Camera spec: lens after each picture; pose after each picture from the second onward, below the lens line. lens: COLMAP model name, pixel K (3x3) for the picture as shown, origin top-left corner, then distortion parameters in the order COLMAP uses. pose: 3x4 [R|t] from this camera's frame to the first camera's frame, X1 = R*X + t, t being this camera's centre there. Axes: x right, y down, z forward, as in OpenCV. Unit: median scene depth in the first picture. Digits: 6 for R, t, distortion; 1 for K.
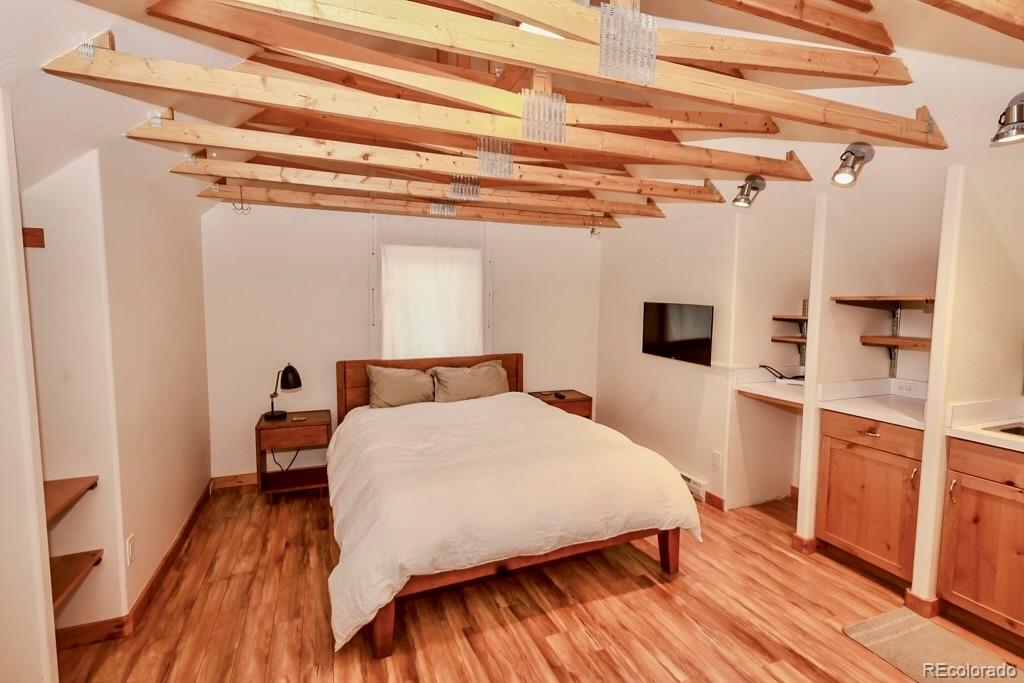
lens RADIAL K [[486.5, 0, 517.0], [0, 486.5, 341.3], [0, 0, 1]] dist [0.014512, 0.000739]
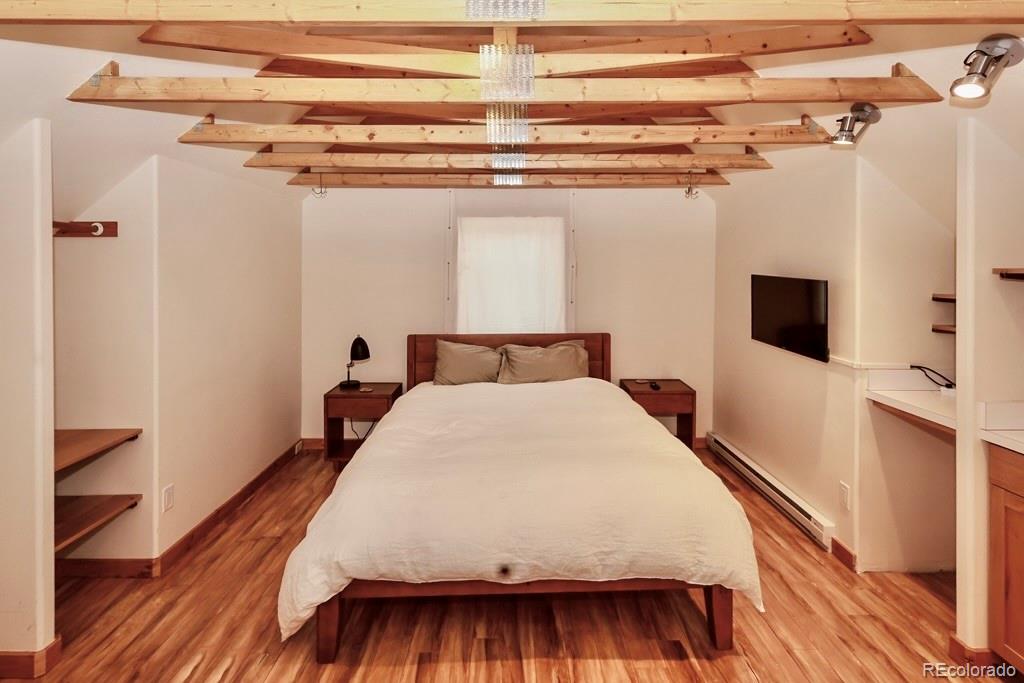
lens RADIAL K [[508.0, 0, 504.5], [0, 508.0, 271.8], [0, 0, 1]] dist [0.012605, -0.002254]
pose [[0.928116, -0.006906, -0.372227, 0.294658], [-0.023046, 0.996845, -0.075960, -0.019211], [0.371577, 0.079078, 0.925028, 0.124228]]
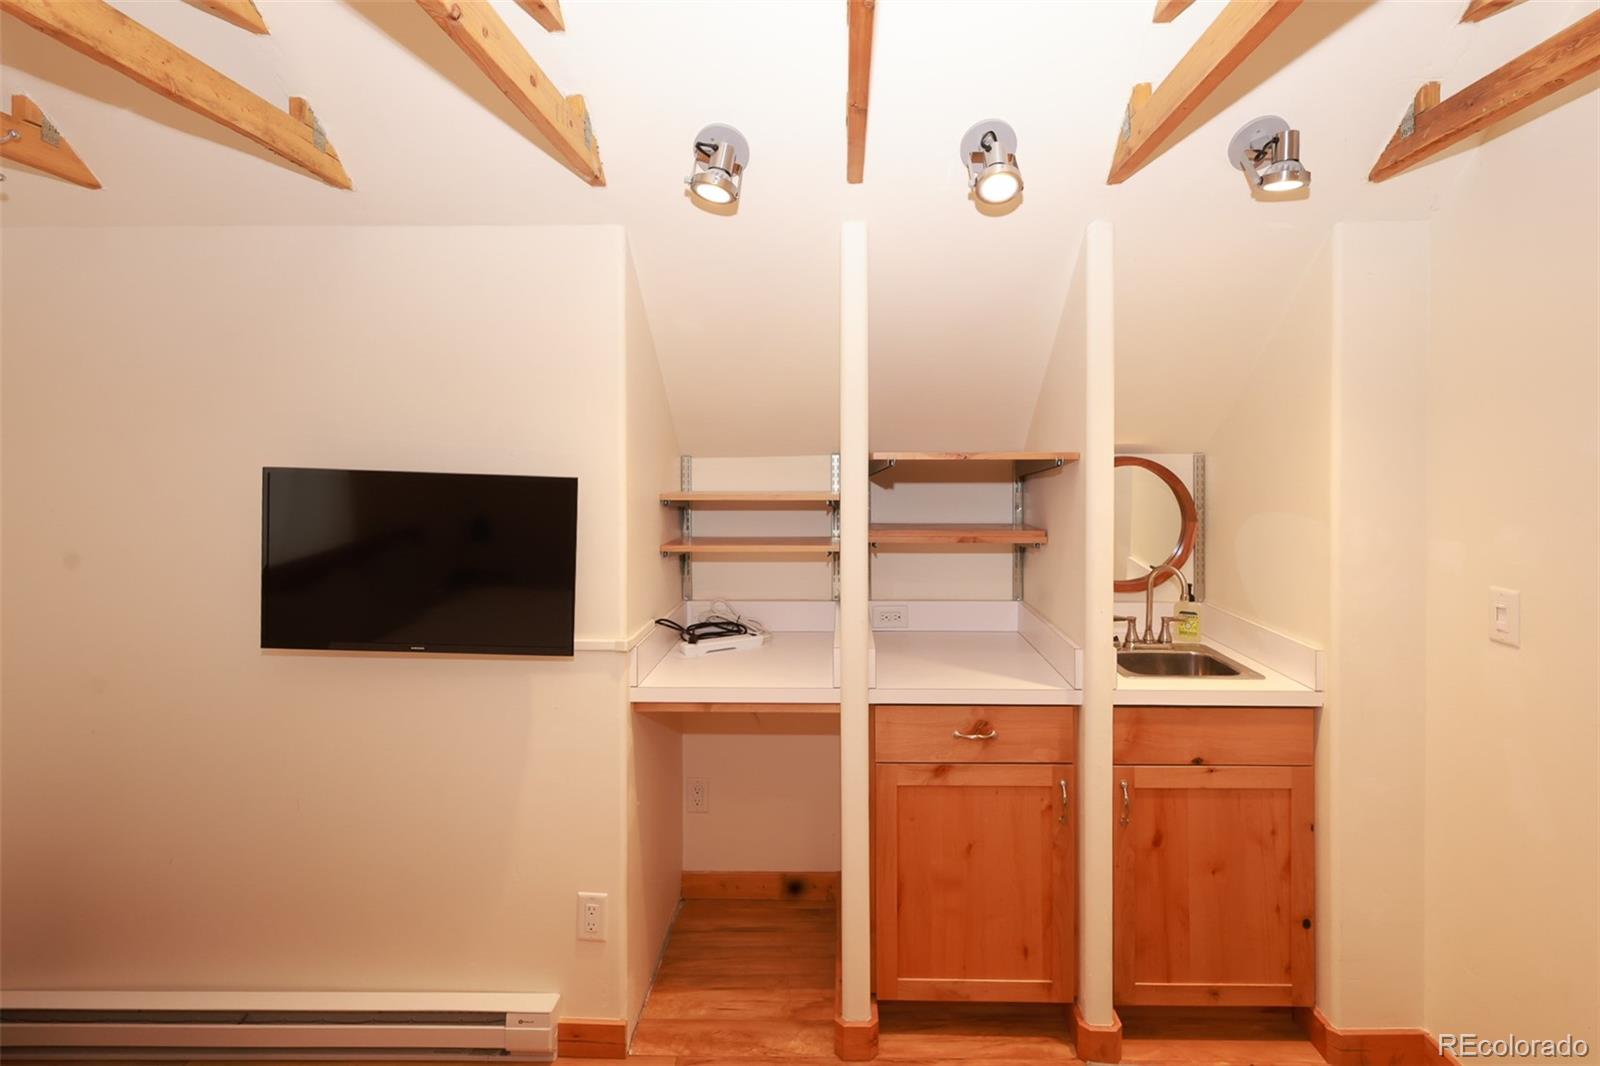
lens RADIAL K [[760.1, 0, 782.8], [0, 760.1, 499.2], [0, 0, 1]] dist [0.014512, 0.000739]
pose [[0.384724, -0.015661, 0.922899, -0.051285], [0.078875, 0.996757, -0.015966, -0.047180], [-0.919655, 0.078936, 0.384711, 0.825095]]
